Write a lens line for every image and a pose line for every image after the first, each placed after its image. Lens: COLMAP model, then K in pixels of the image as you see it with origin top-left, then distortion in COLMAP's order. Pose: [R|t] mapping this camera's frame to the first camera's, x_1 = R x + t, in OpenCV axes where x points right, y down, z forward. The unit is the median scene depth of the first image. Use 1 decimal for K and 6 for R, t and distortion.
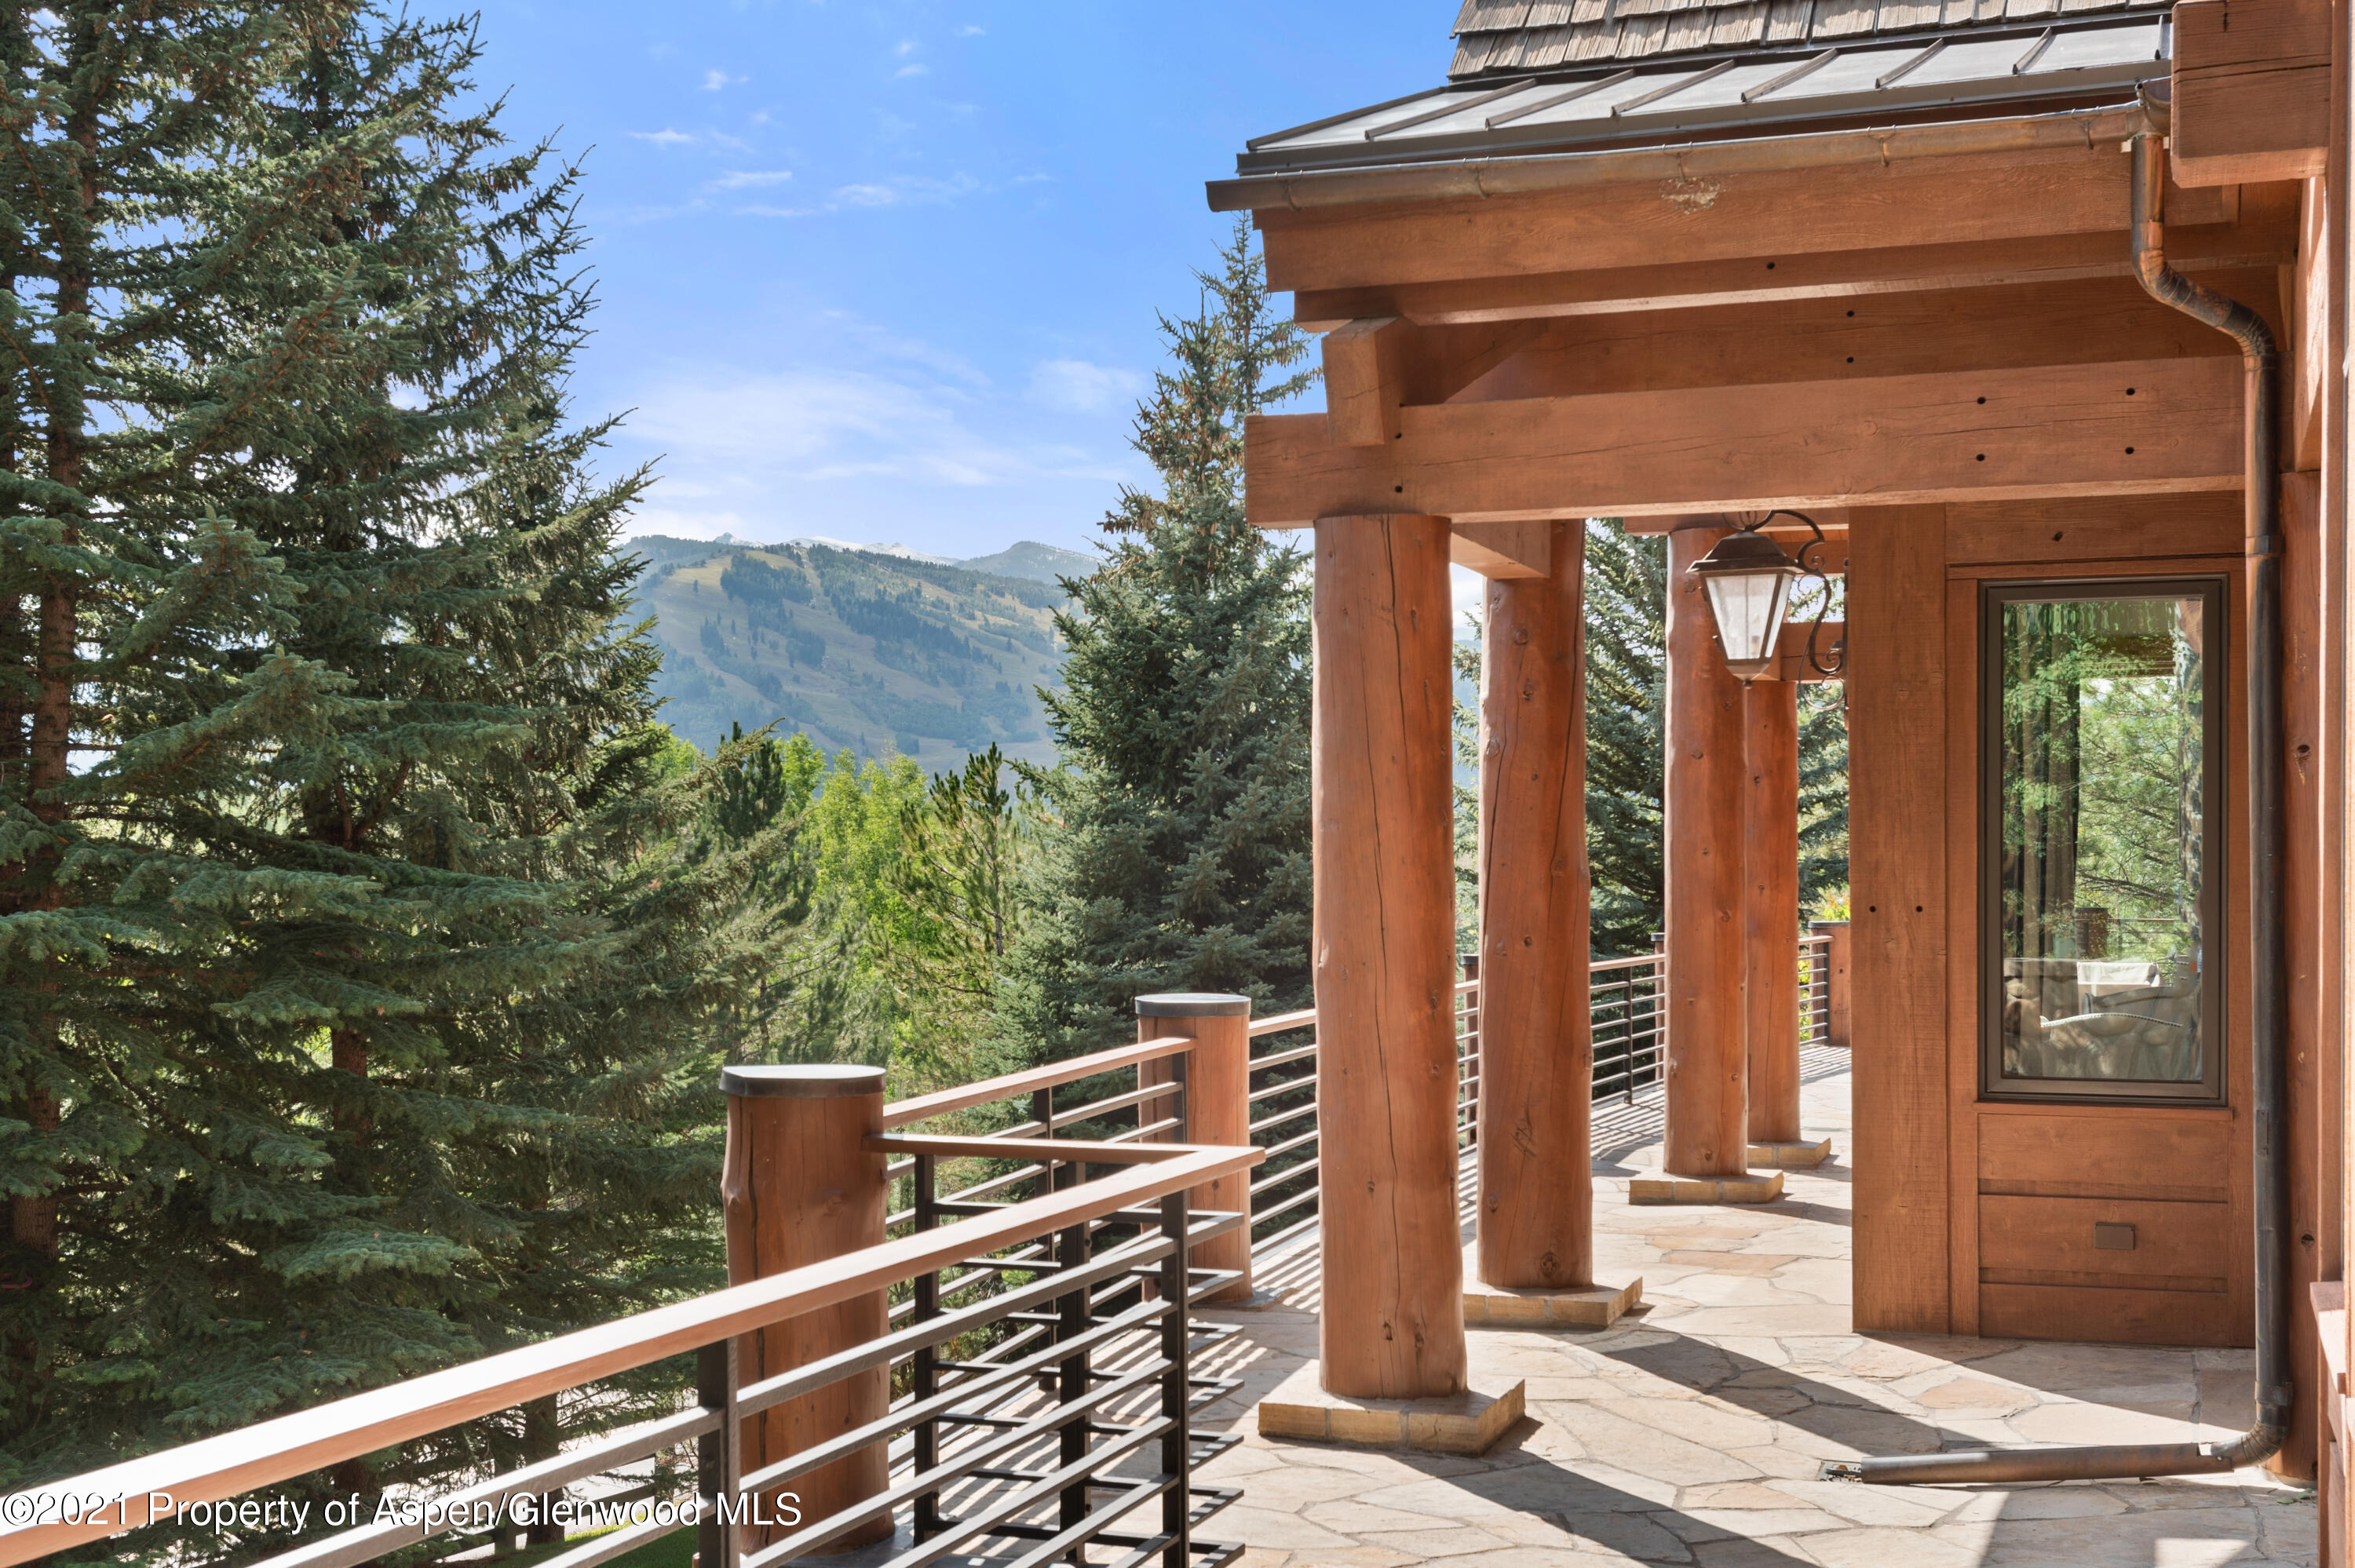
lens RADIAL K [[2893.7, 0, 1178.9], [0, 2893.7, 792.1], [0, 0, 1]] dist [0.024514, 0.000000]
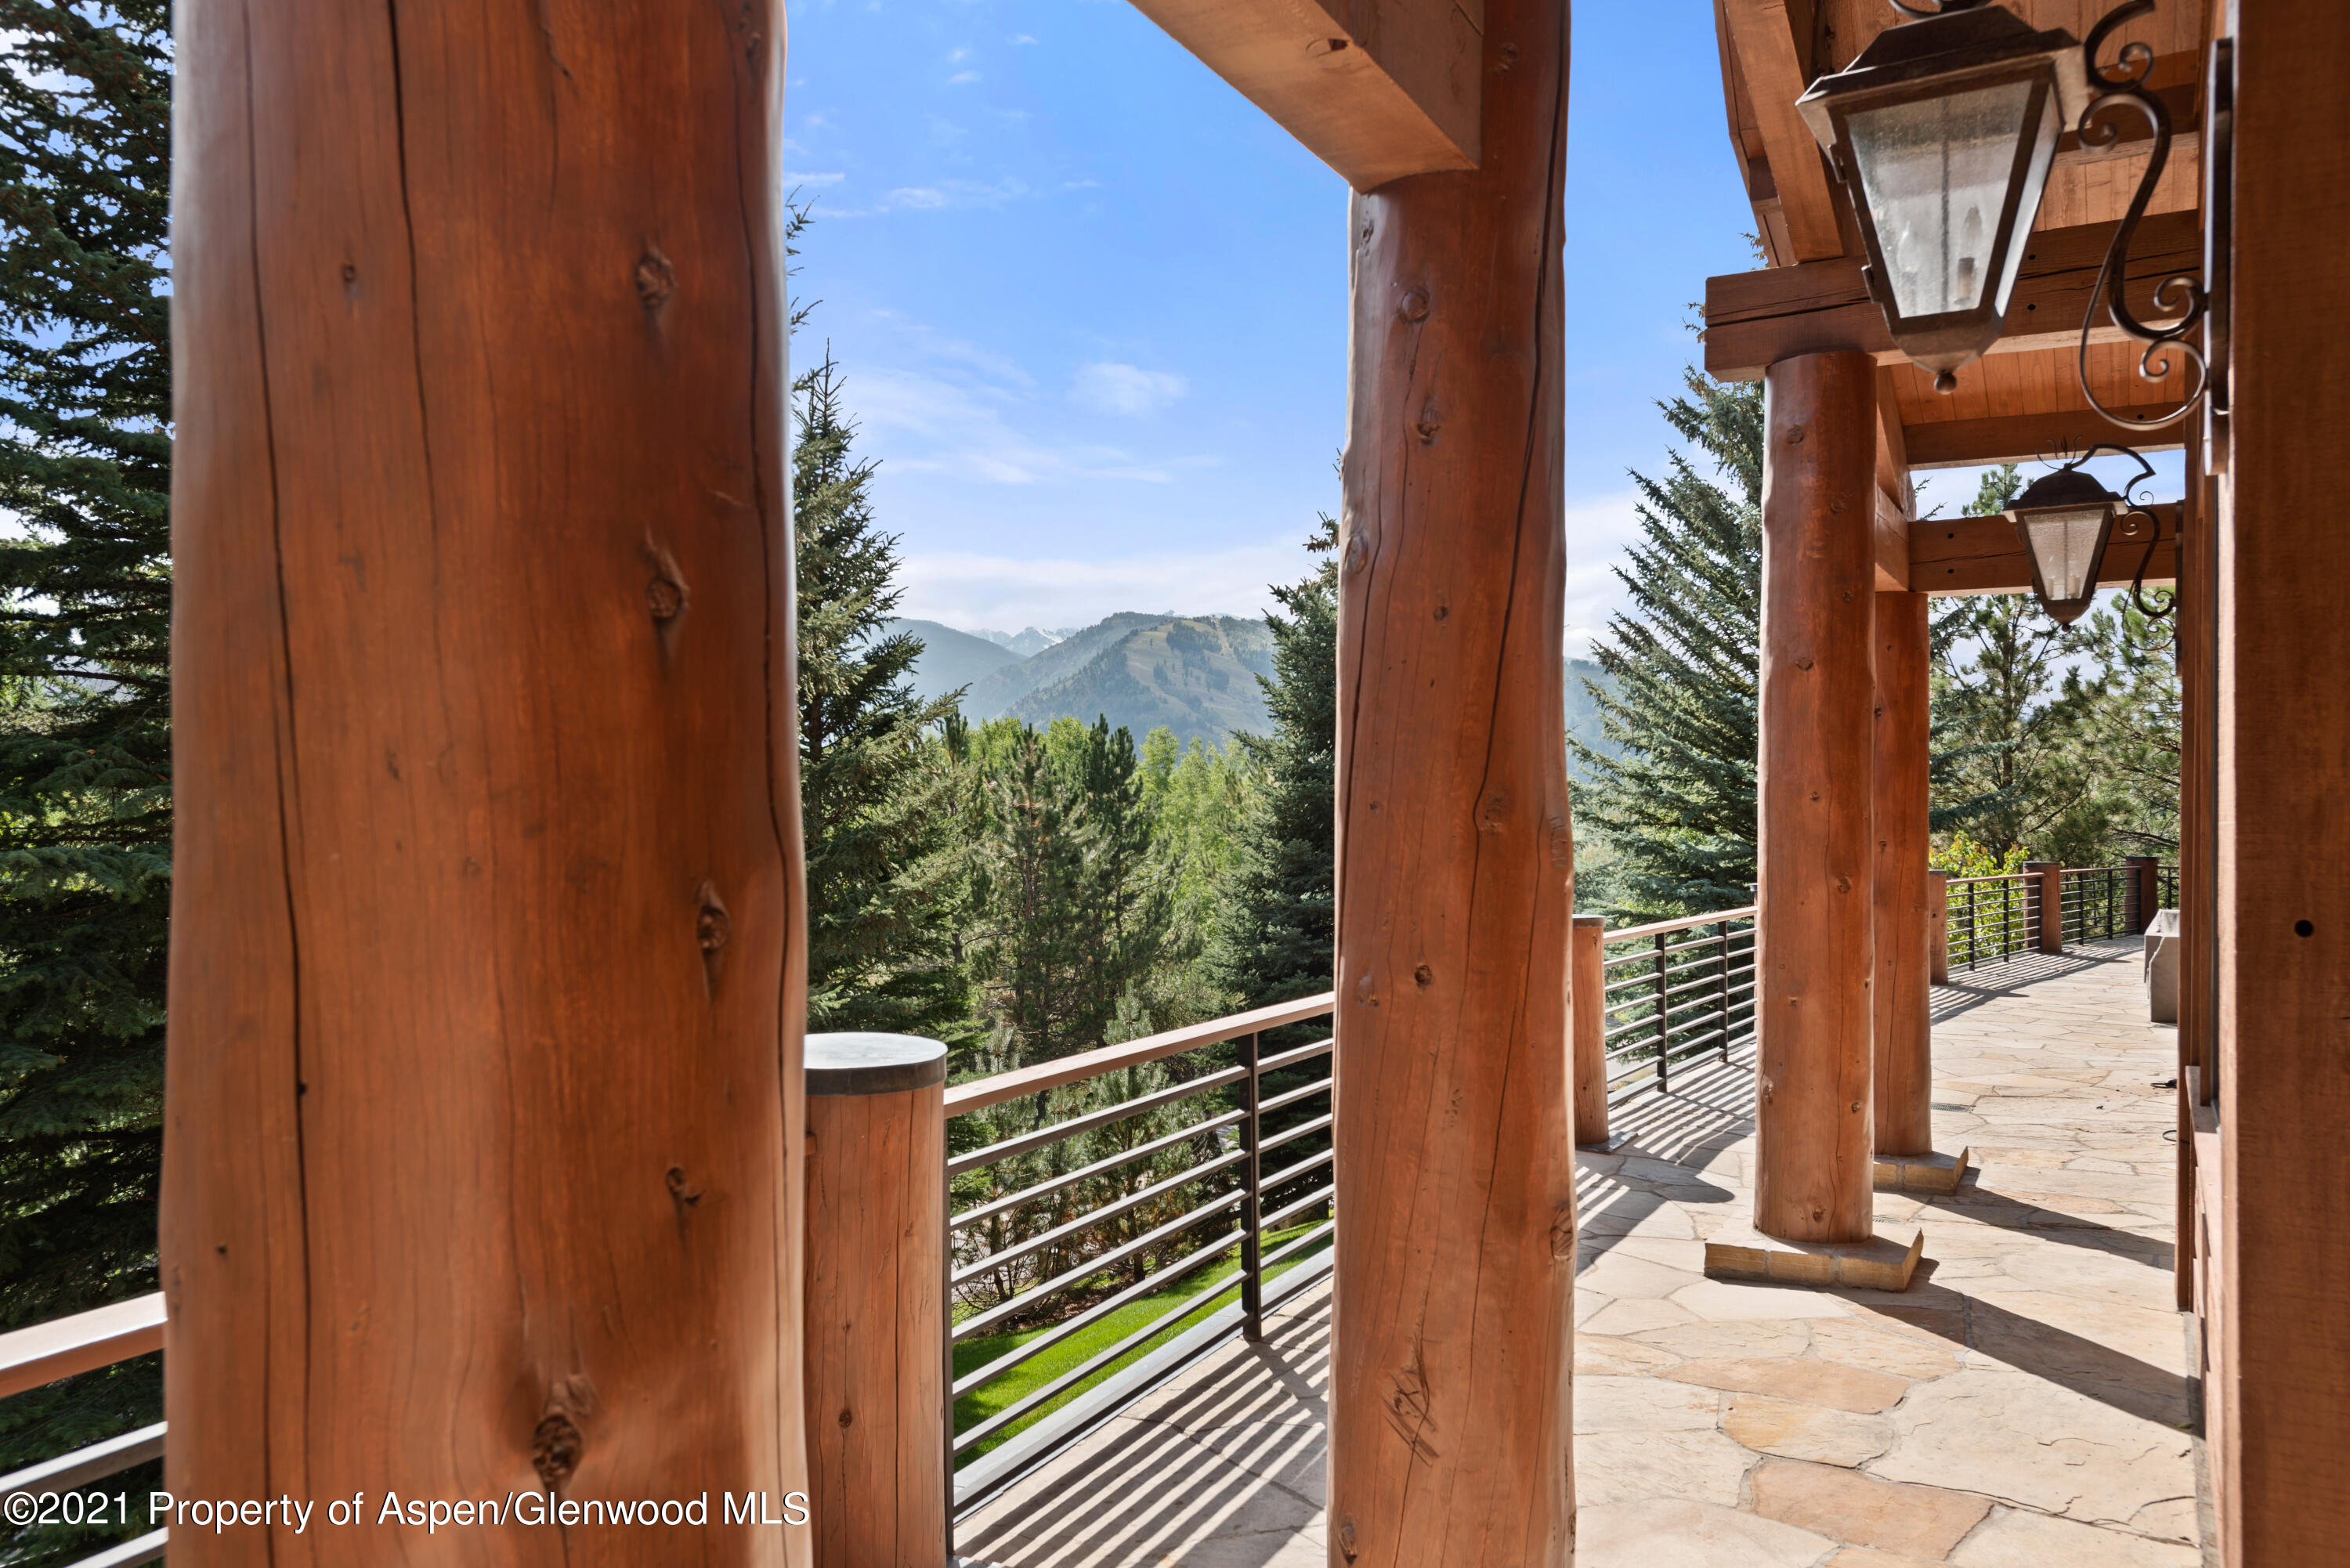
lens RADIAL K [[1717.5, 0, 1171.5], [0, 1717.5, 779.9], [0, 0, 1]] dist [0.013016, -0.000766]
pose [[0.985646, 0.005033, -0.168748, 0.042711], [-0.004191, 0.999977, 0.005346, 0.006623], [0.168771, -0.004562, 0.985645, 0.245014]]
